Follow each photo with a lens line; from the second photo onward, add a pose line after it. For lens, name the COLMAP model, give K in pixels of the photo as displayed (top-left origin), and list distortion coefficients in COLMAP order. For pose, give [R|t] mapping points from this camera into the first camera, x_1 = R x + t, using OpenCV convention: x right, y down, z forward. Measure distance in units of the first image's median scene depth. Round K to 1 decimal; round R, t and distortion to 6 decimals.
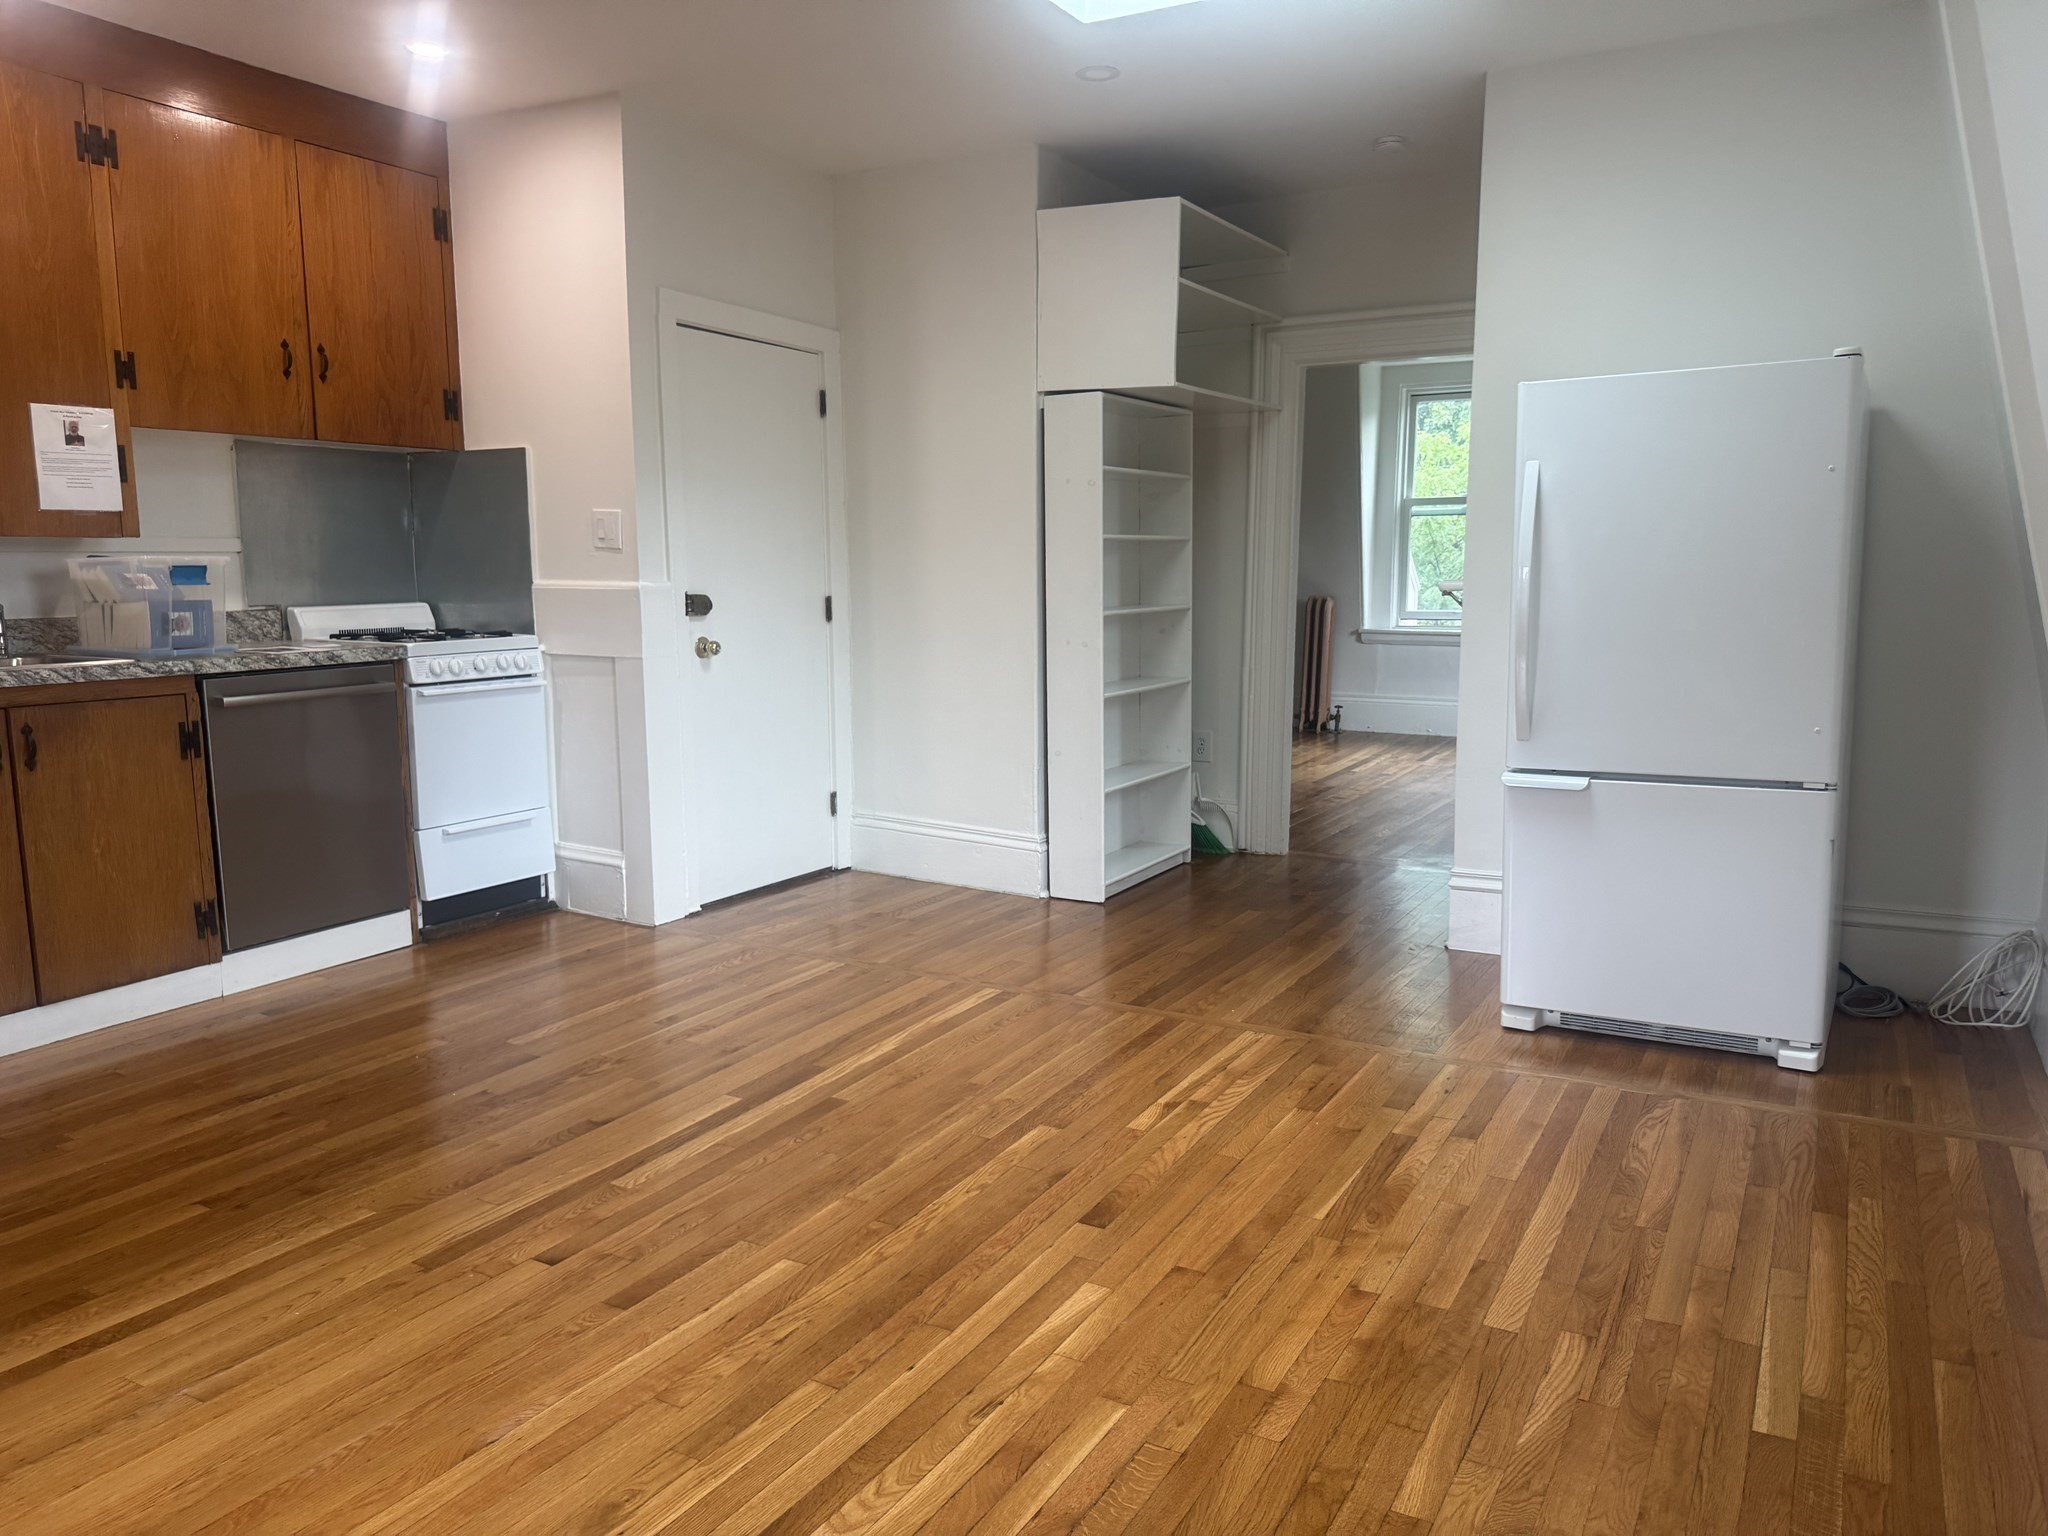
lens RADIAL K [[1448.8, 0, 1023.7], [0, 1448.8, 772.1], [0, 0, 1]] dist [0.066479, -0.064825]
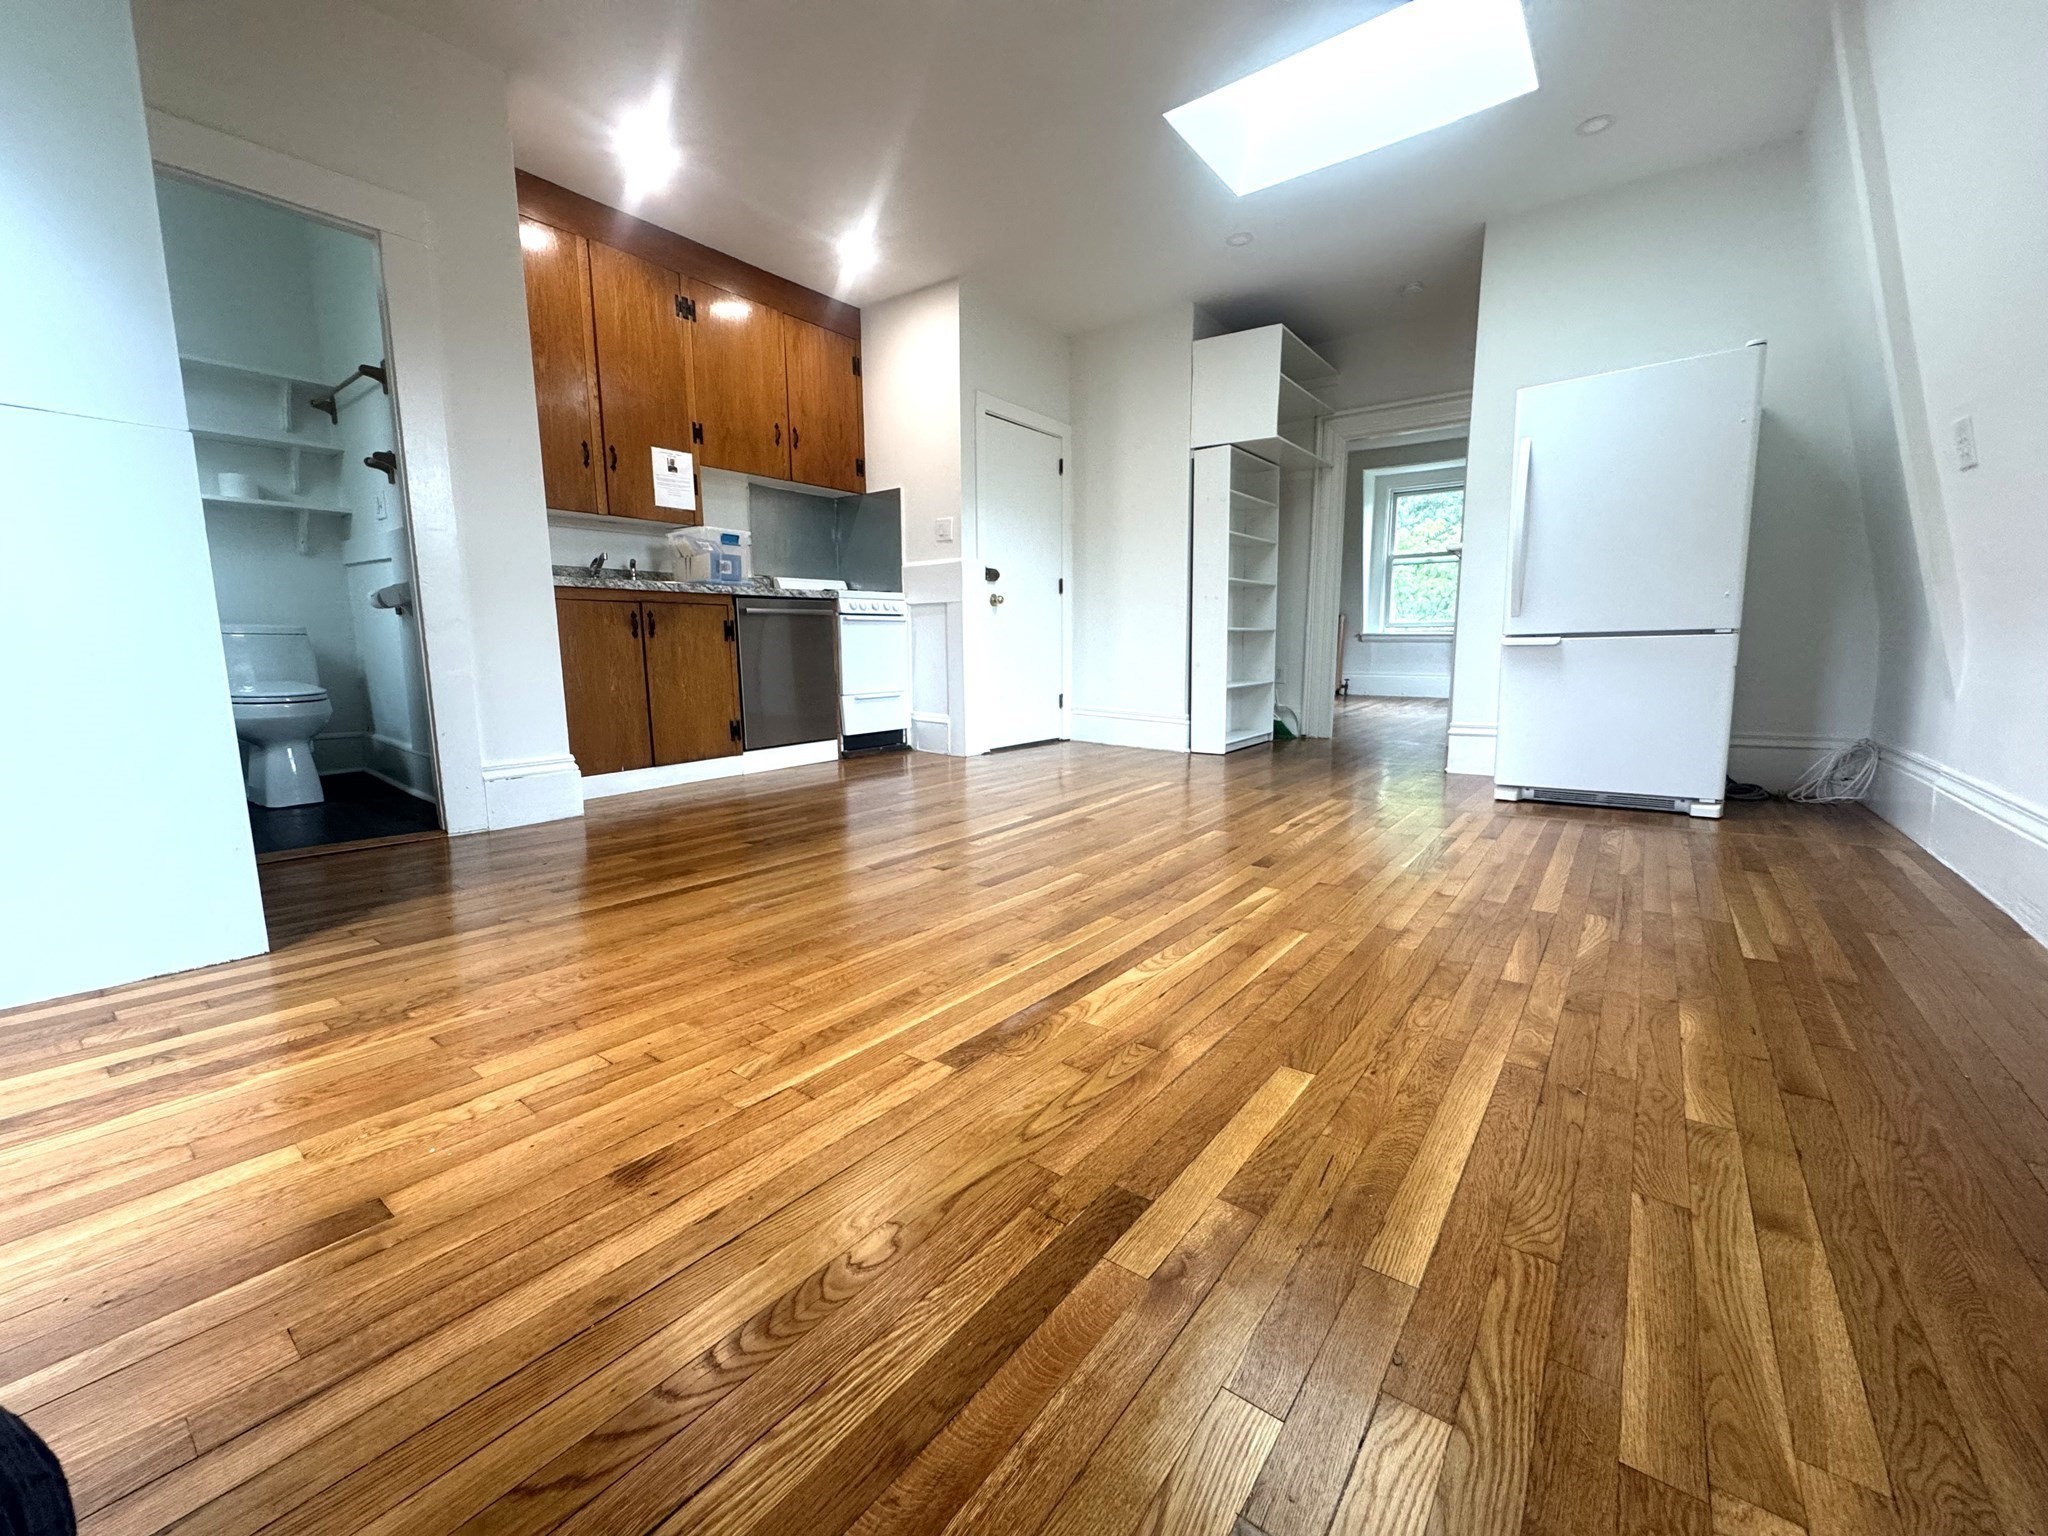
lens RADIAL K [[816.9, 0, 1024.0], [0, 816.9, 768.0], [0, 0, 1]] dist [0.012564, 0.000067]
pose [[0.991772, 0.013243, -0.127329, -0.071422], [-0.013511, 0.999908, -0.001243, 0.144520], [0.127301, 0.002953, 0.991860, 0.037245]]
